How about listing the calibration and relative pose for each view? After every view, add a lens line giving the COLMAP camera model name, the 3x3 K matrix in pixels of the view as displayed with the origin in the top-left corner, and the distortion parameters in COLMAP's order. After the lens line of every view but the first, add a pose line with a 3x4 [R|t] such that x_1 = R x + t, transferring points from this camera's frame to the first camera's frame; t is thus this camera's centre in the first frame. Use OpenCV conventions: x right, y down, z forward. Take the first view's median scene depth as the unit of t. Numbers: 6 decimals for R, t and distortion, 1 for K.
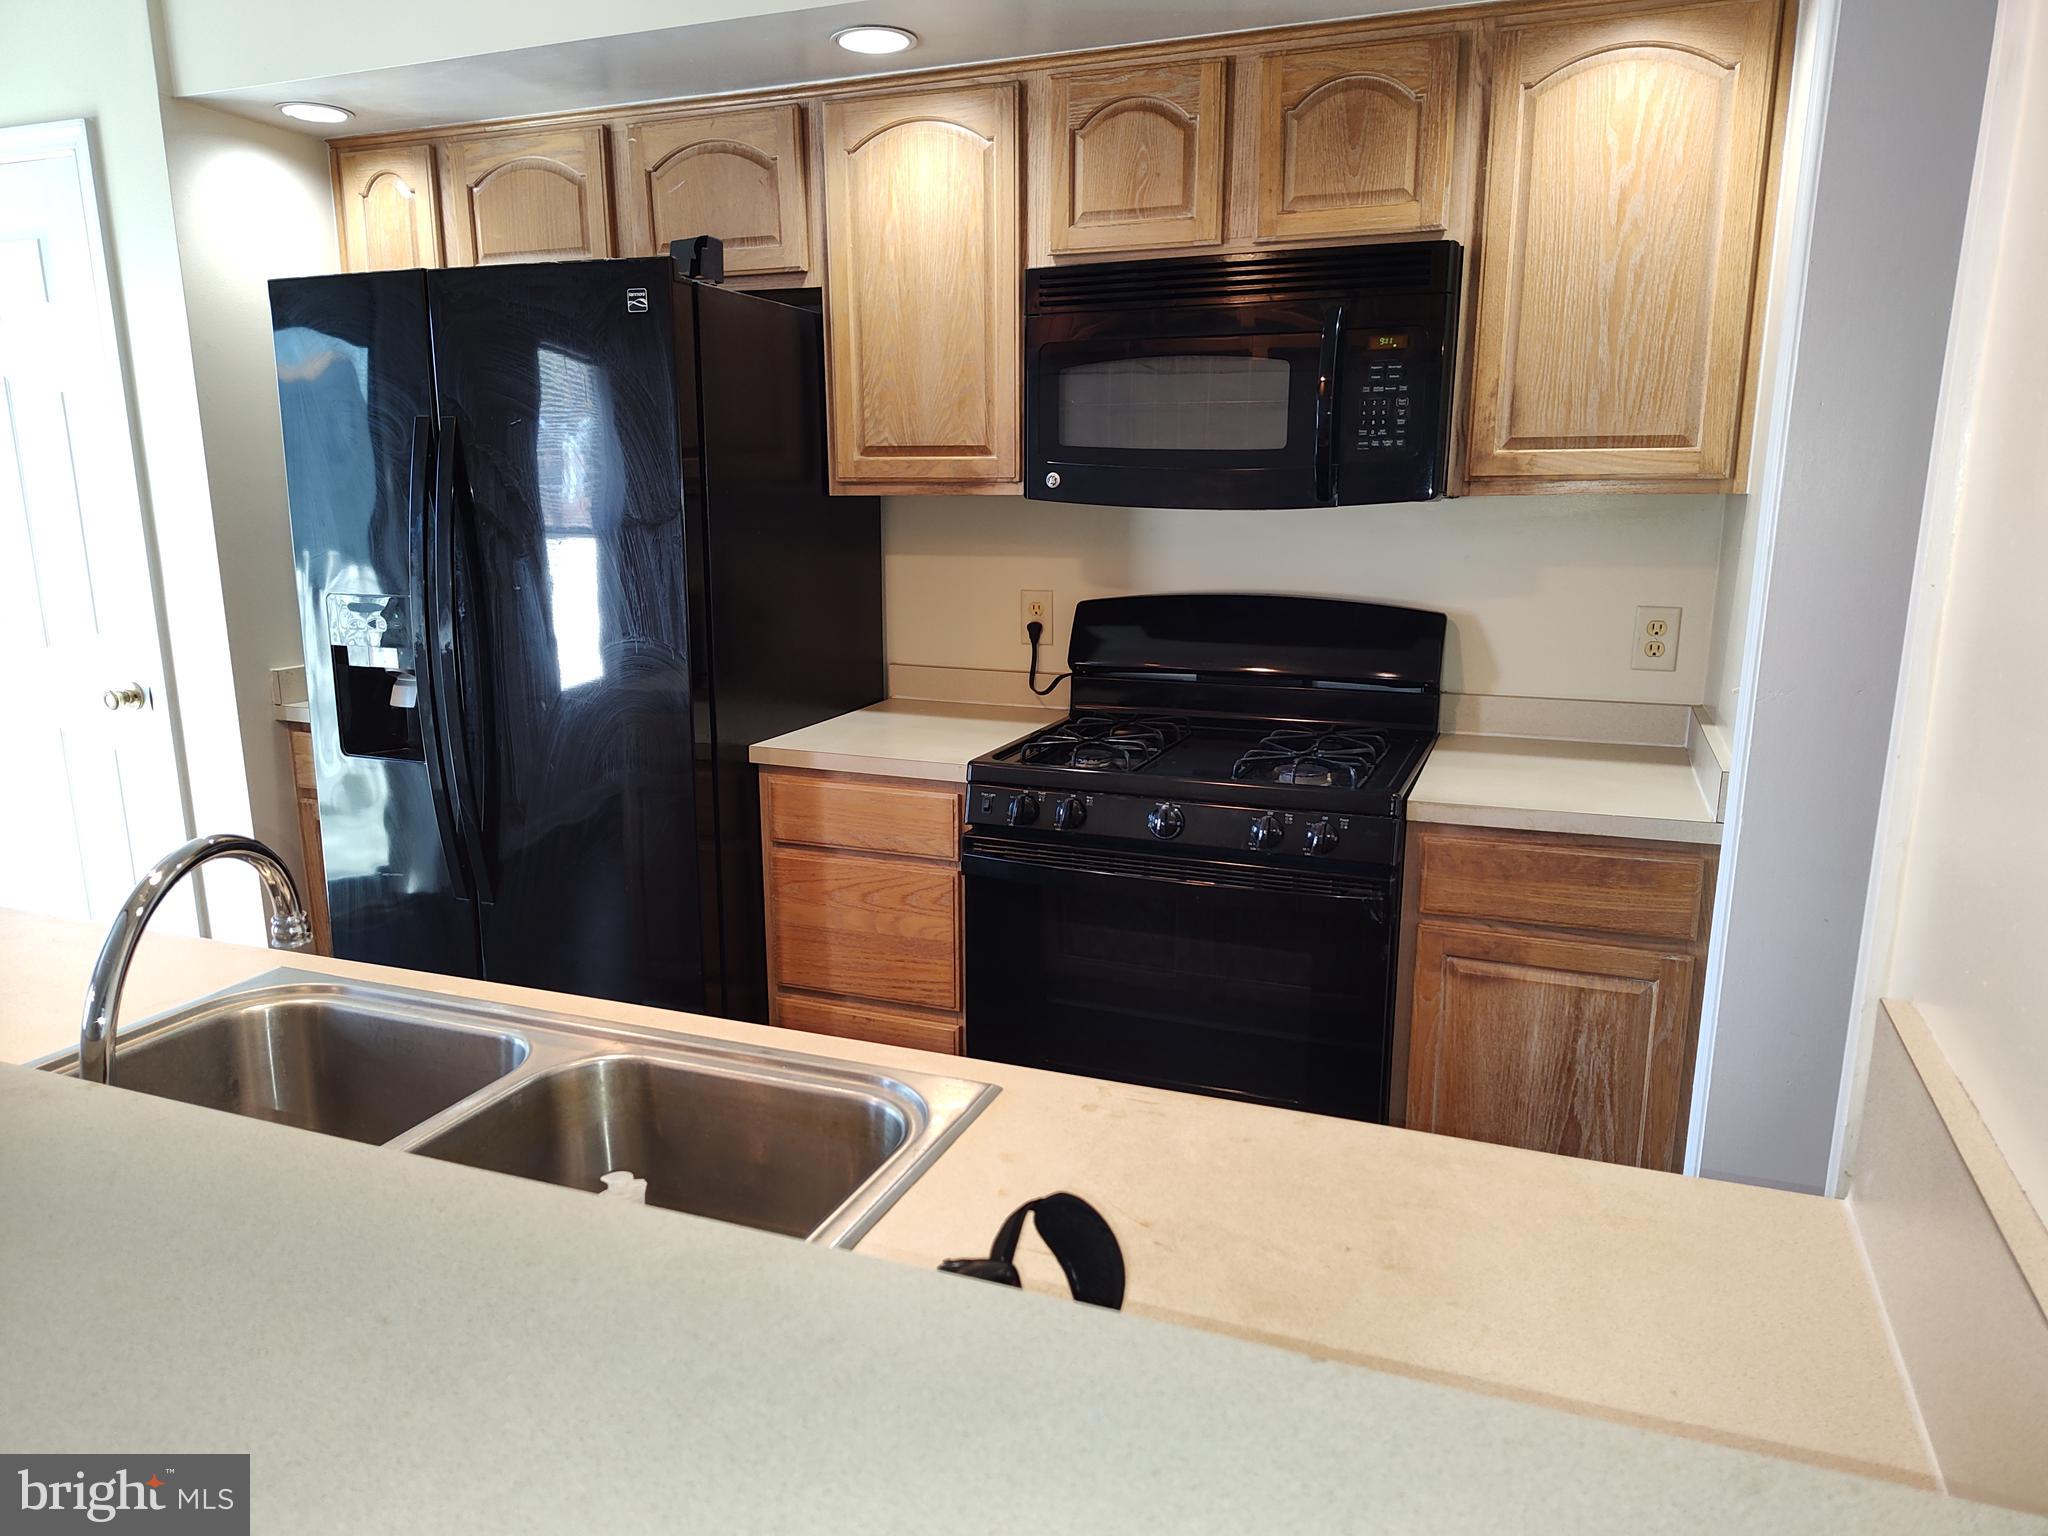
lens RADIAL K [[1379.7, 0, 1020.0], [0, 1379.7, 785.9], [0, 0, 1]] dist [0.043243, -0.054254]
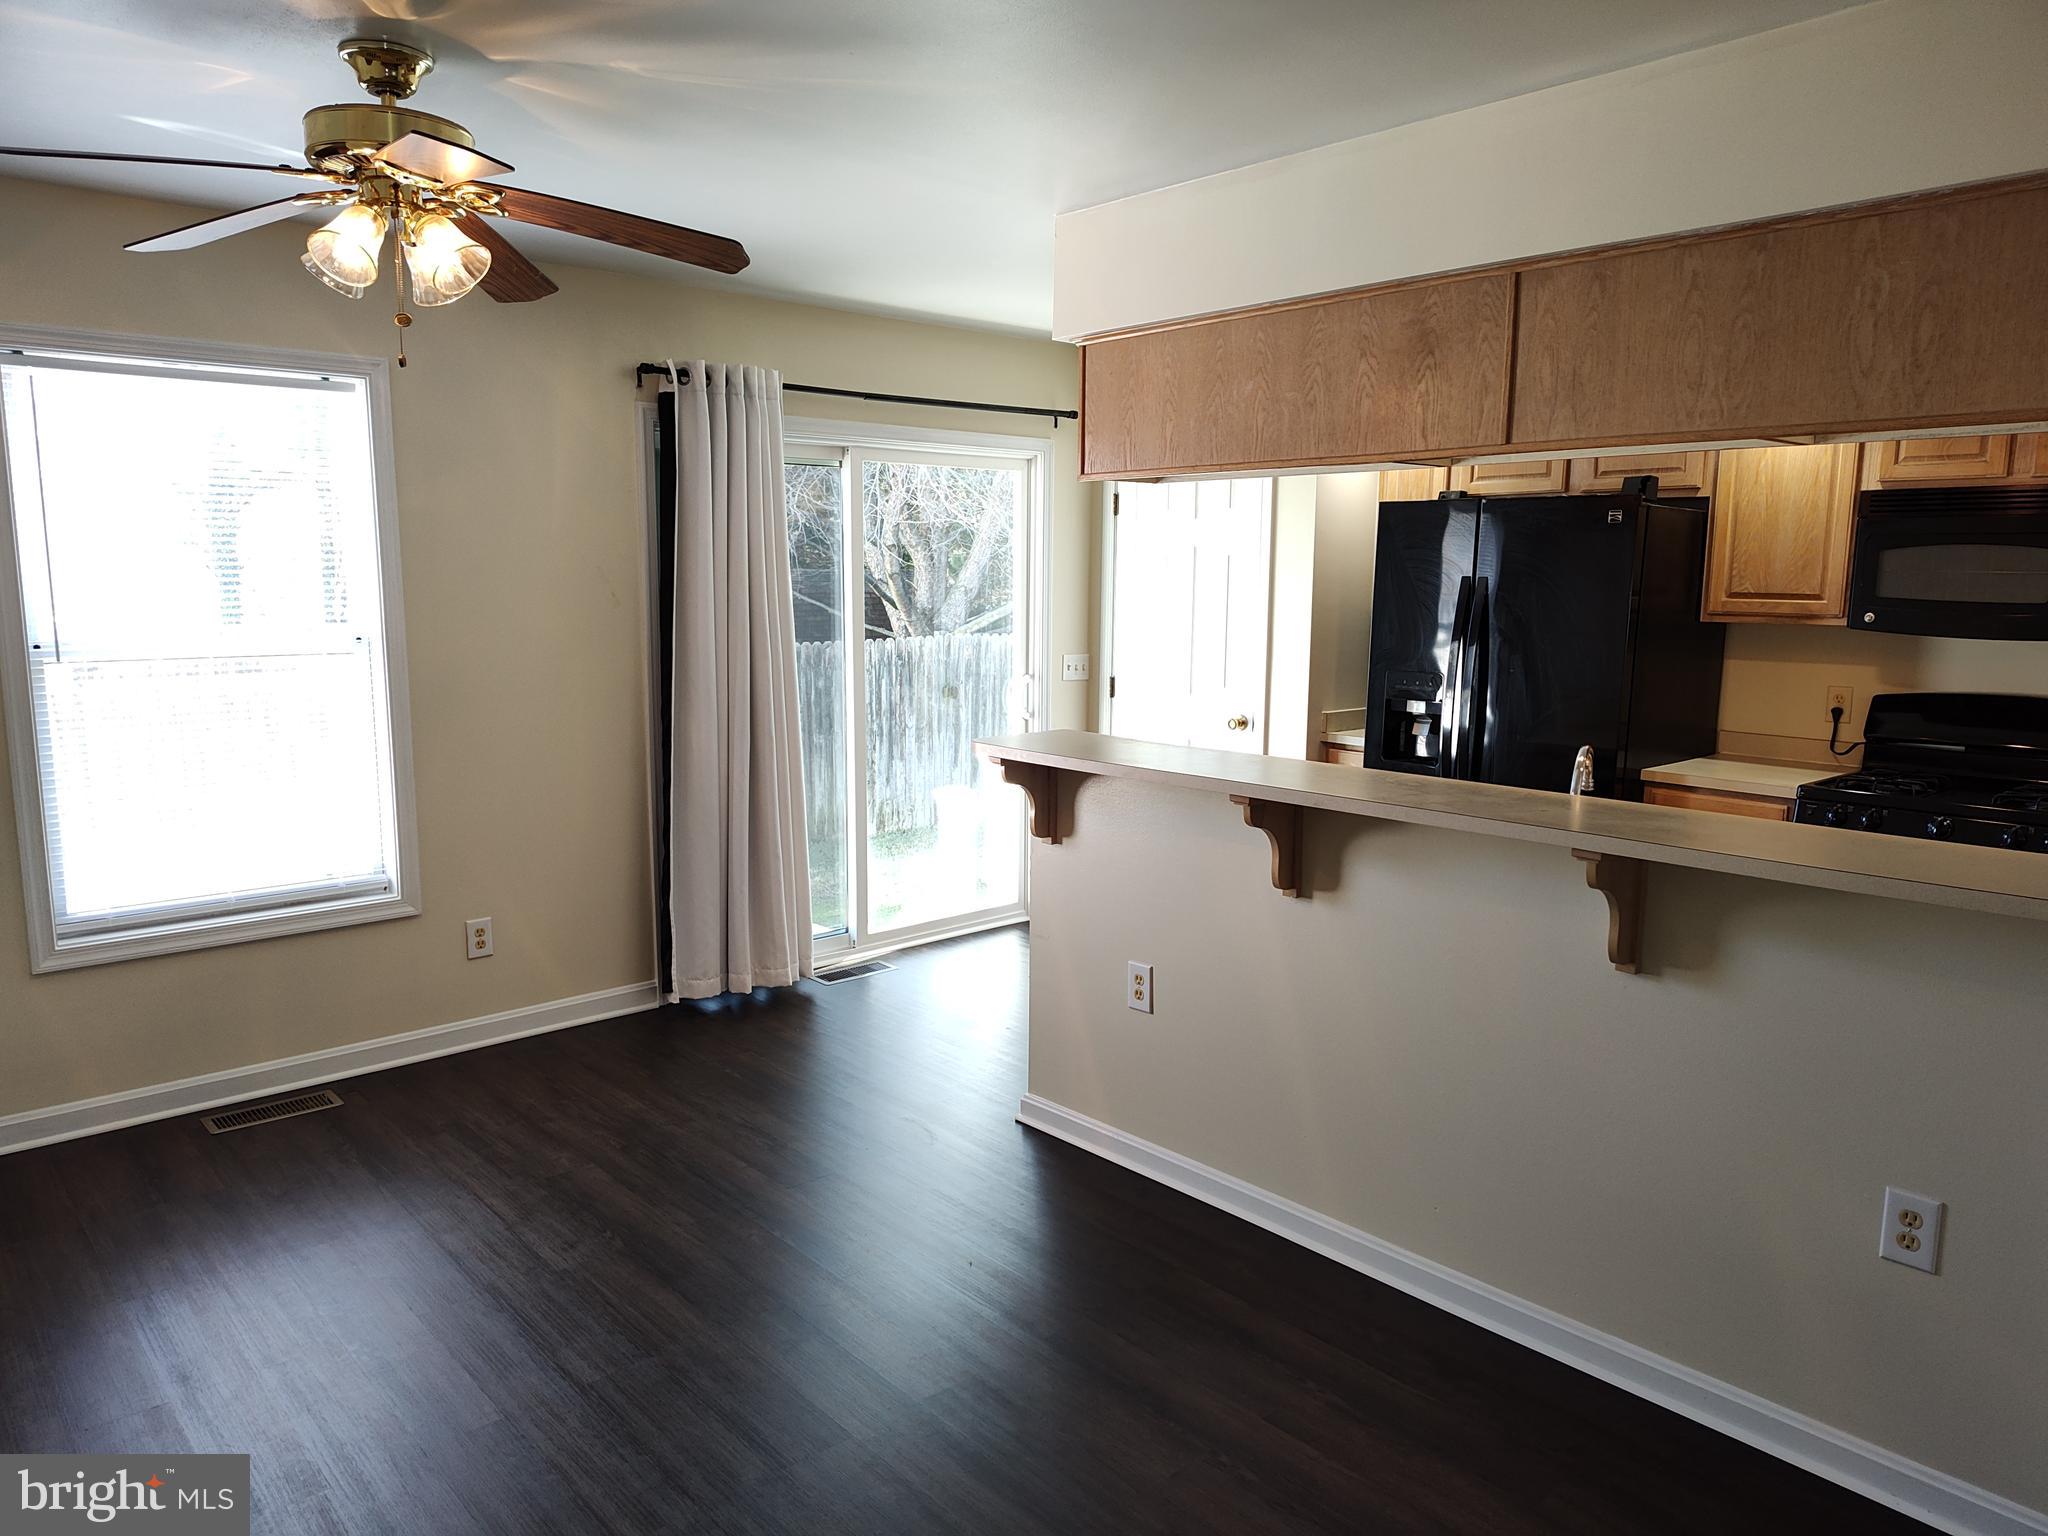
lens RADIAL K [[1382.7, 0, 1009.5], [0, 1382.7, 776.0], [0, 0, 1]] dist [0.058722, -0.066954]
pose [[0.894569, 0.077465, -0.440164, -0.135630], [-0.109457, 0.992845, -0.047722, 0.143055], [0.433318, 0.090870, 0.896648, -0.843722]]
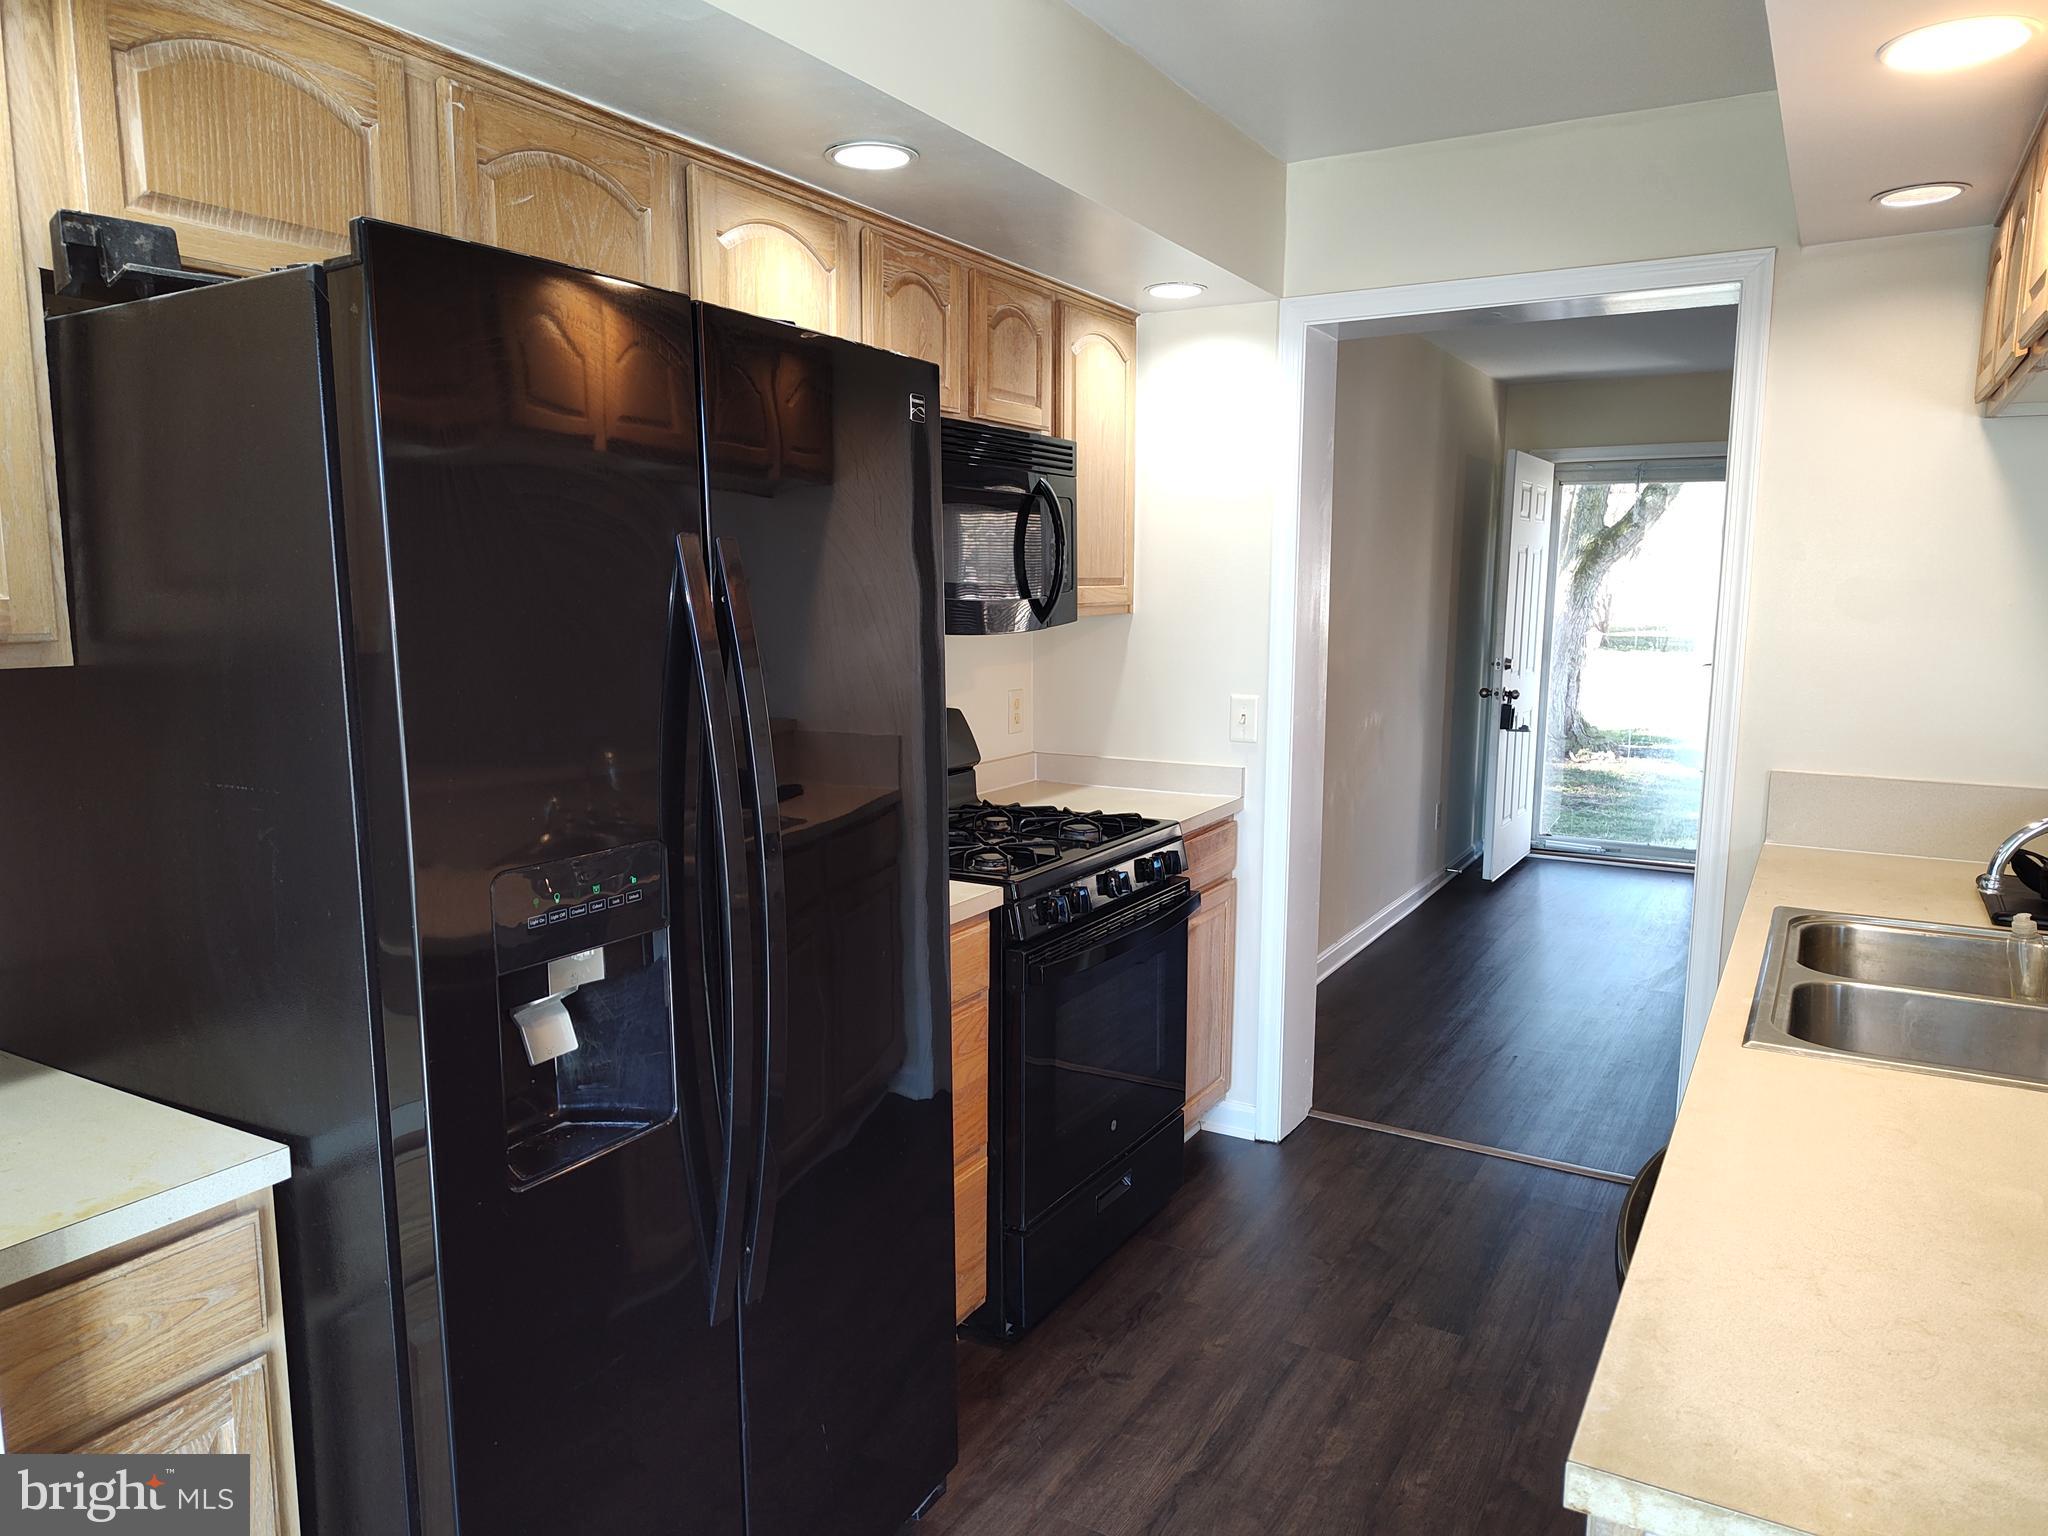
lens RADIAL K [[1379.7, 0, 1020.0], [0, 1379.7, 785.9], [0, 0, 1]] dist [0.043243, -0.054254]
pose [[0.151181, -0.144617, 0.977870, -0.959067], [0.215795, 0.970209, 0.110121, -0.186022], [-0.964664, 0.194371, 0.177885, 0.737659]]
